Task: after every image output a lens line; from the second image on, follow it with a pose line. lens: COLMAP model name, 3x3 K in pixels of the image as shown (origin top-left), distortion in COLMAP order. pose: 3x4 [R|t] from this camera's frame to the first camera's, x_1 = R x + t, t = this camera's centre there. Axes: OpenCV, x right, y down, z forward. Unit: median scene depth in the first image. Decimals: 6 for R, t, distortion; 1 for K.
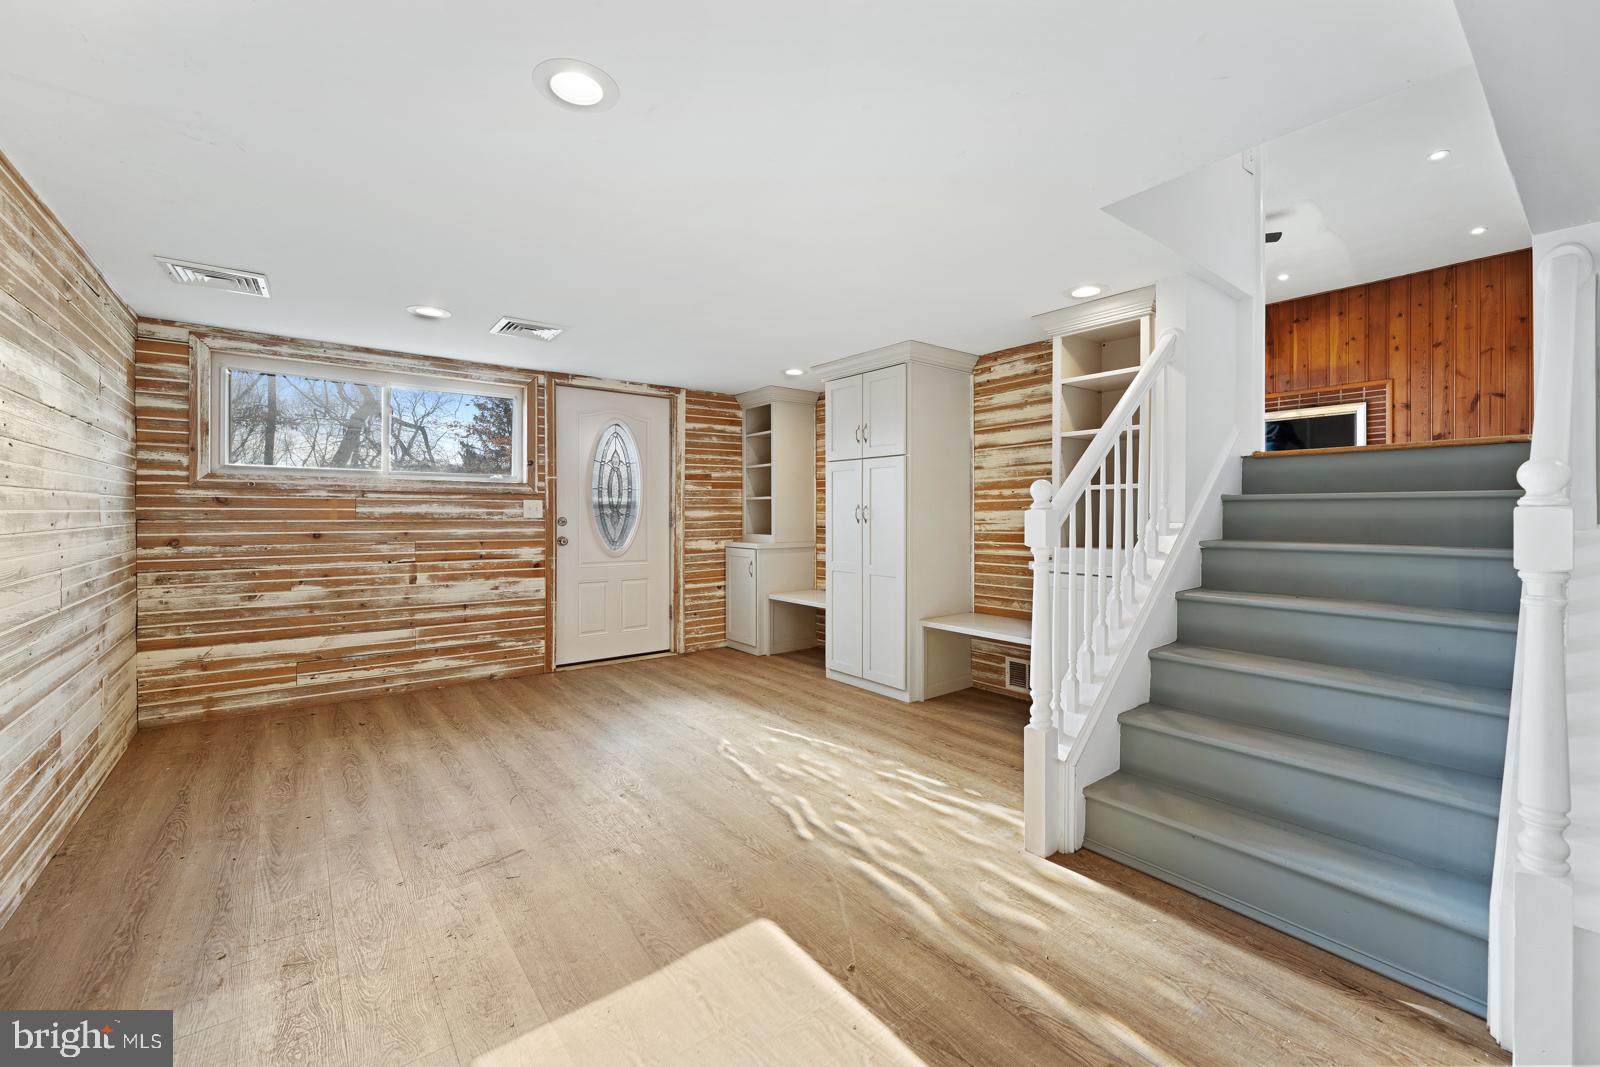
lens RADIAL K [[649.8, 0, 811.3], [0, 649.8, 519.8], [0, 0, 1]] dist [-0.001090, -0.000151]
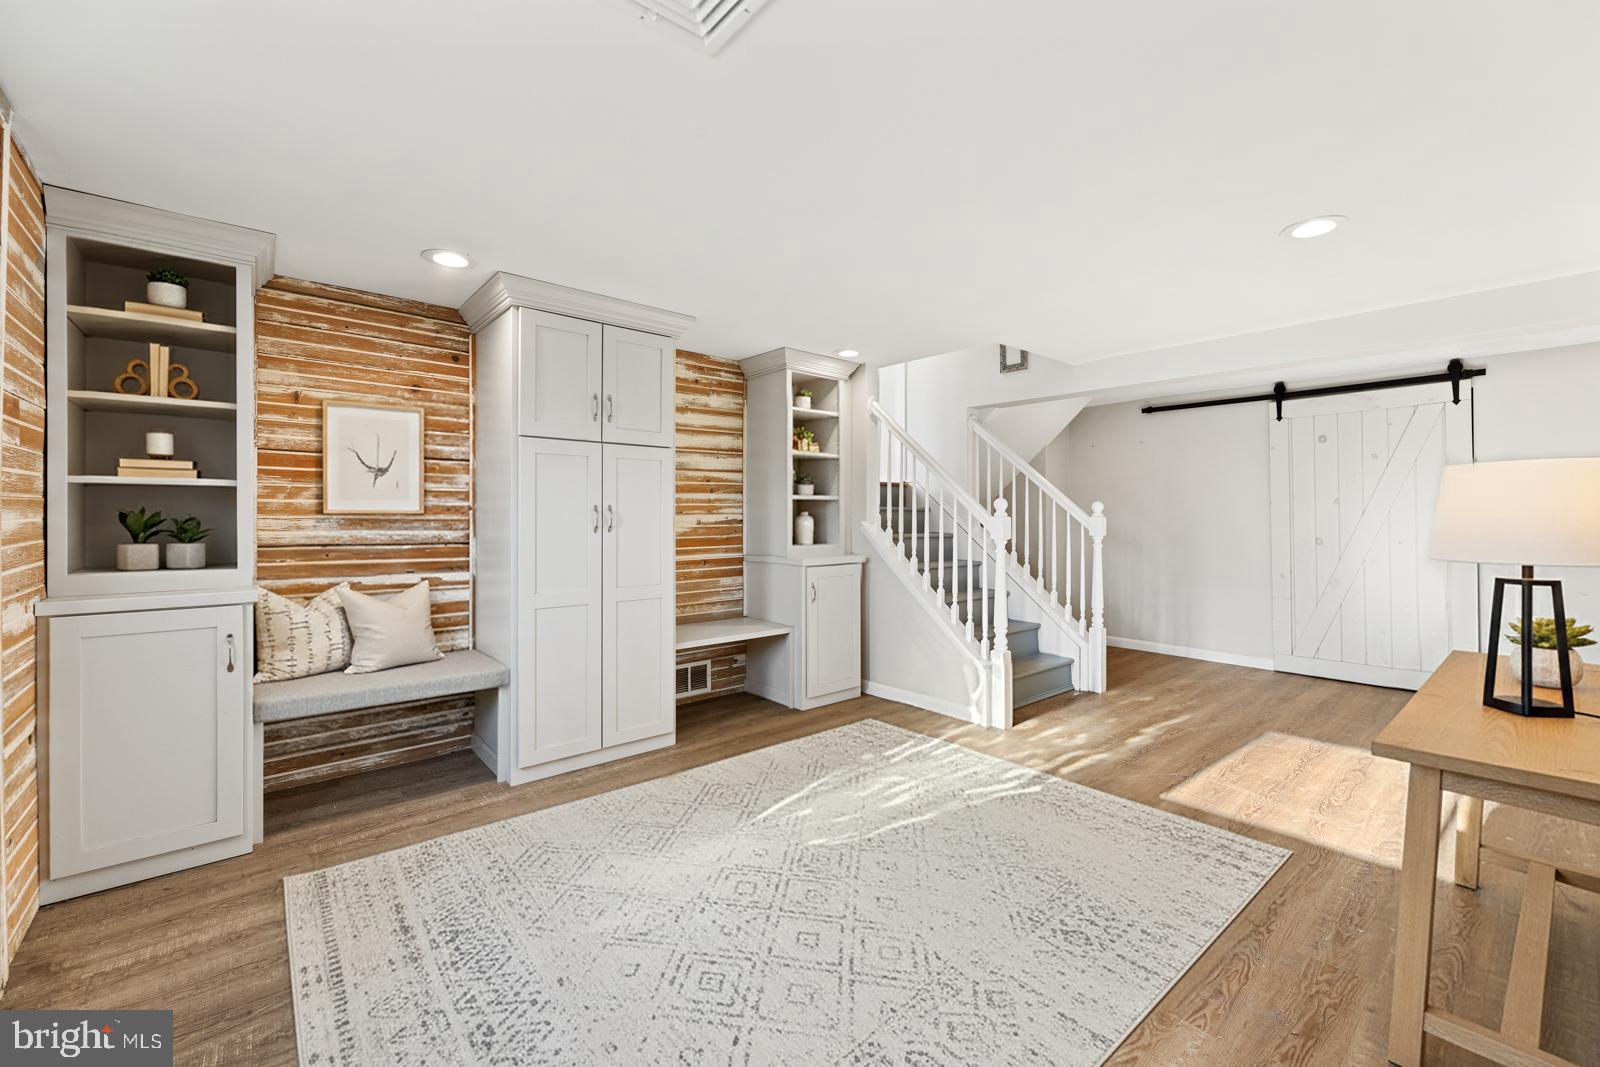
lens RADIAL K [[649.8, 0, 811.3], [0, 649.8, 519.8], [0, 0, 1]] dist [-0.001090, -0.000151]
pose [[-0.039312, -0.005262, 0.999213, -0.947352], [0.008964, 0.999944, 0.005618, -0.015101], [-0.999187, 0.009177, -0.039263, 1.168127]]
